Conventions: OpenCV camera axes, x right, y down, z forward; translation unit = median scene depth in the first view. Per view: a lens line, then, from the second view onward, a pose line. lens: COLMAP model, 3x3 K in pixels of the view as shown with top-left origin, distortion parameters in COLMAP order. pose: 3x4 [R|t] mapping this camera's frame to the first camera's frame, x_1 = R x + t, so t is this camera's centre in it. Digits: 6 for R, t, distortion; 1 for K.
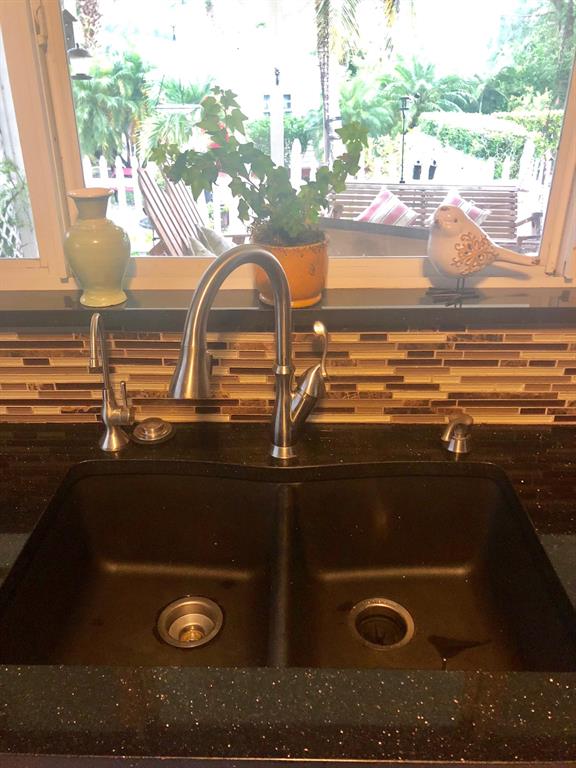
lens RADIAL K [[626.2, 0, 289.0], [0, 626.2, 381.5], [0, 0, 1]] dist [0.016630, -0.012449]
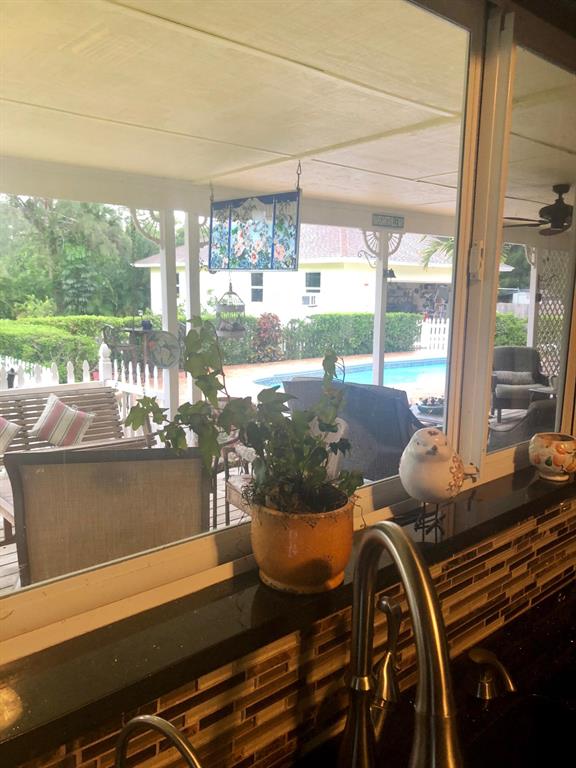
lens RADIAL K [[626.2, 0, 288.2], [0, 626.2, 385.9], [0, 0, 1]] dist [0.016630, -0.012449]
pose [[0.736971, -0.090121, 0.669890, -0.457112], [0.280299, 0.942586, -0.181561, -0.202676], [-0.615066, 0.321575, 0.719919, 0.384214]]
